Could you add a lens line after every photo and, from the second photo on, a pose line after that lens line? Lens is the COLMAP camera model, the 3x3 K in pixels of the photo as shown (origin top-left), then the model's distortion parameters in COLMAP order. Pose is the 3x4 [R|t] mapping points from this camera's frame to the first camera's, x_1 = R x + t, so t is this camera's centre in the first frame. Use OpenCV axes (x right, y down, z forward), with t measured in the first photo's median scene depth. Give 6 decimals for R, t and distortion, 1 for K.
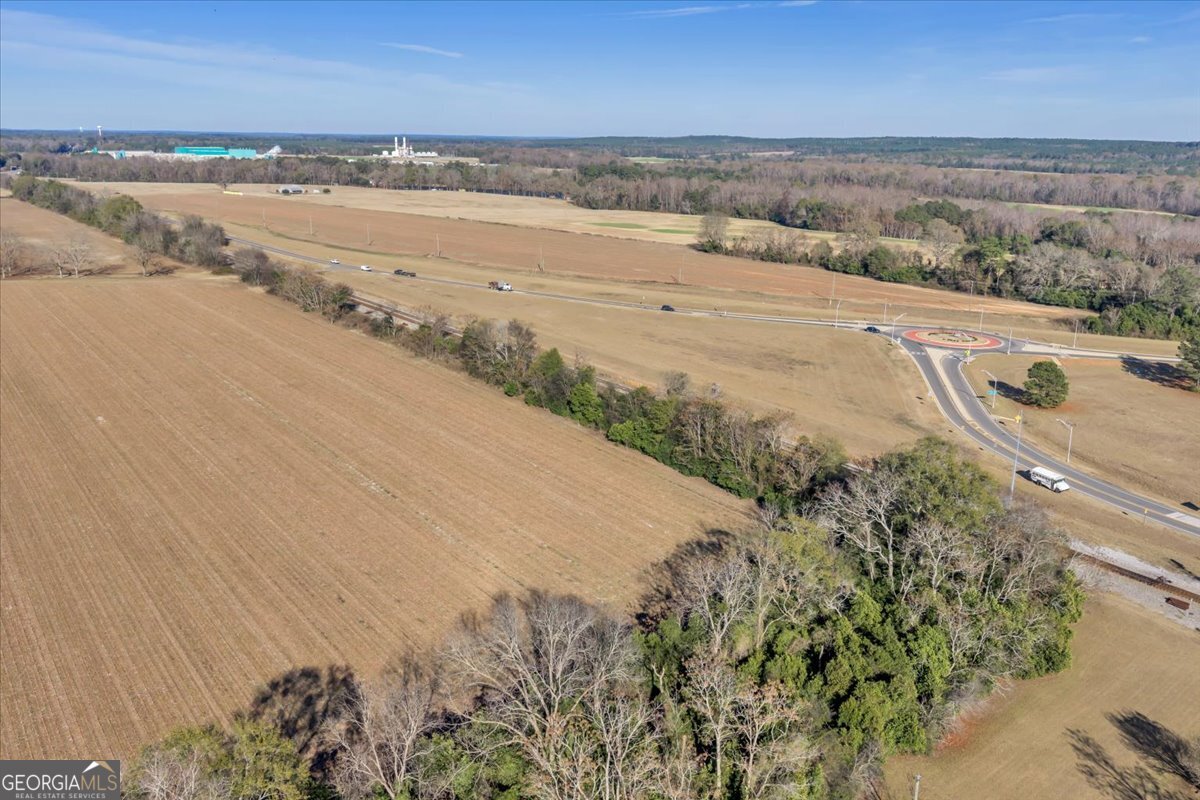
lens RADIAL K [[991.1, 0, 602.8], [0, 991.1, 399.1], [0, 0, 1]] dist [0.024266, -0.041843]
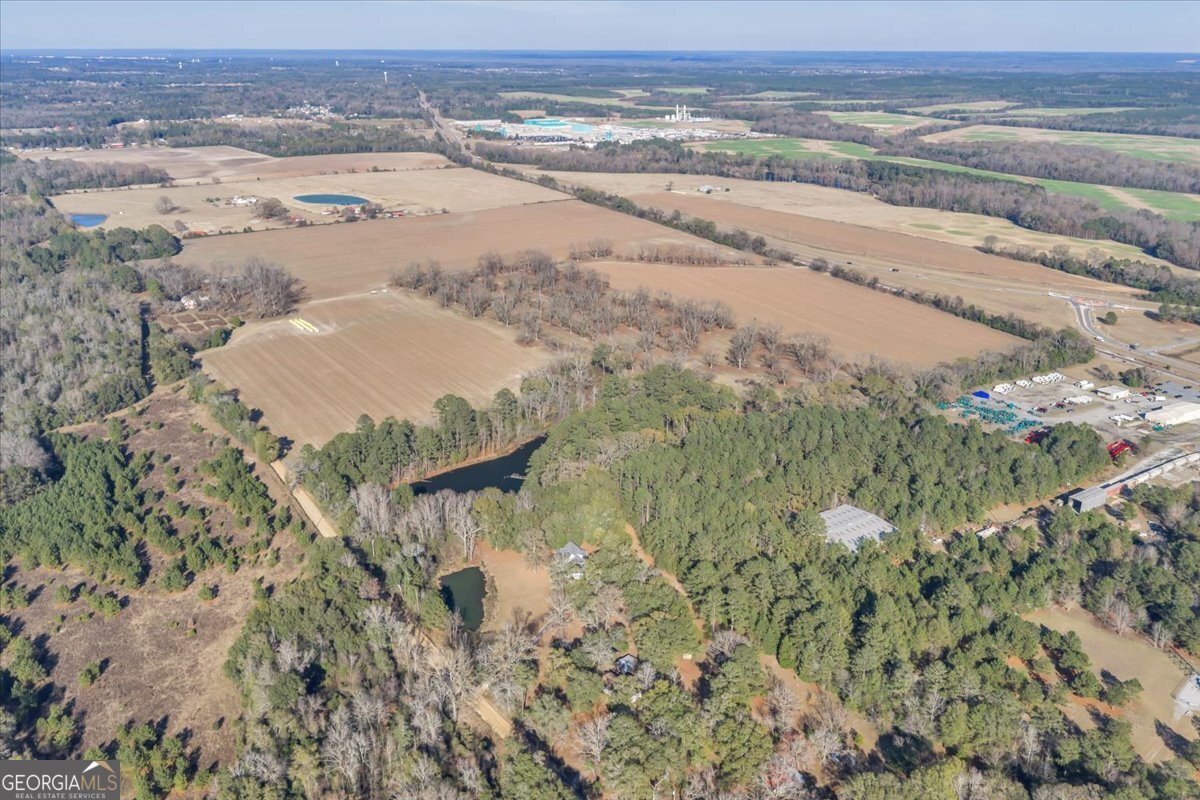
lens RADIAL K [[991.1, 0, 602.8], [0, 991.1, 399.1], [0, 0, 1]] dist [0.024266, -0.041843]
pose [[0.985050, 0.046007, -0.166011, -0.510202], [-0.031947, 0.995749, 0.086395, 0.016963], [0.169280, -0.079800, 0.982332, -1.936727]]
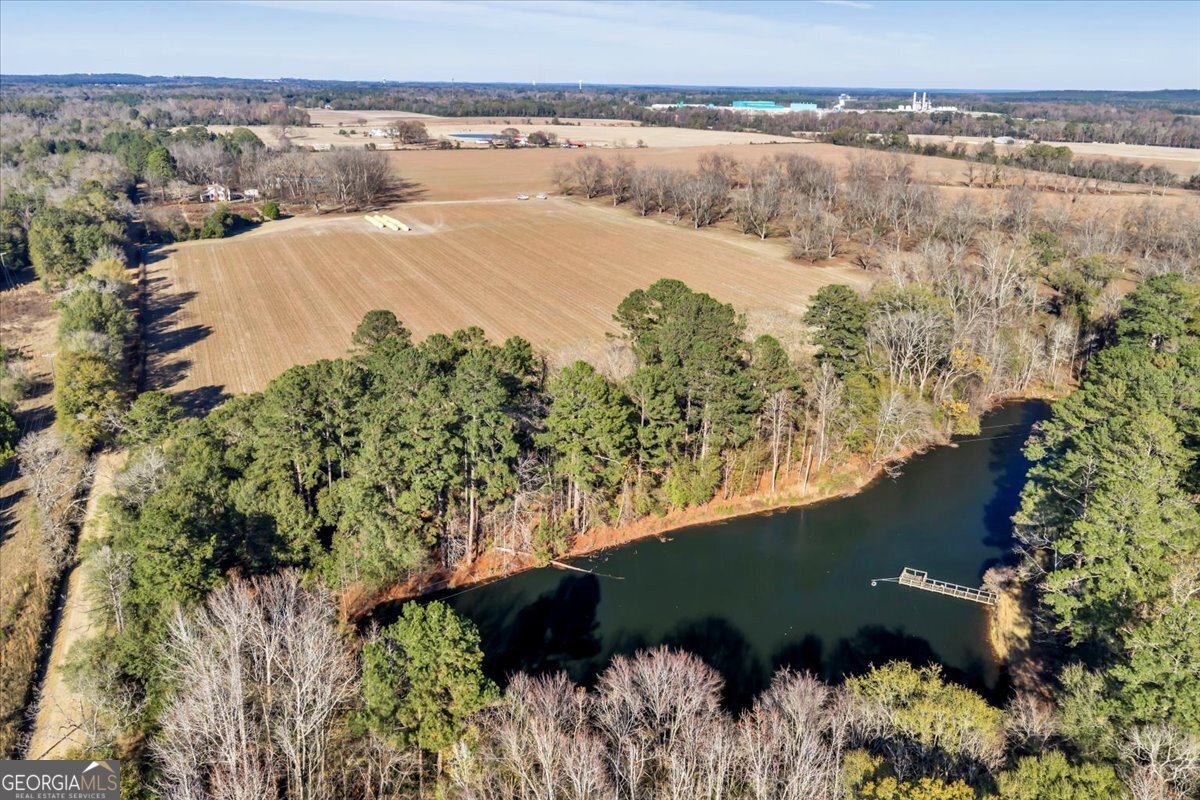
lens RADIAL K [[991.1, 0, 602.8], [0, 991.1, 399.1], [0, 0, 1]] dist [0.024266, -0.041843]
pose [[0.936771, 0.106055, -0.333485, -0.898713], [-0.090966, 0.994009, 0.060589, 0.195508], [0.337913, -0.026422, 0.940806, -0.831393]]
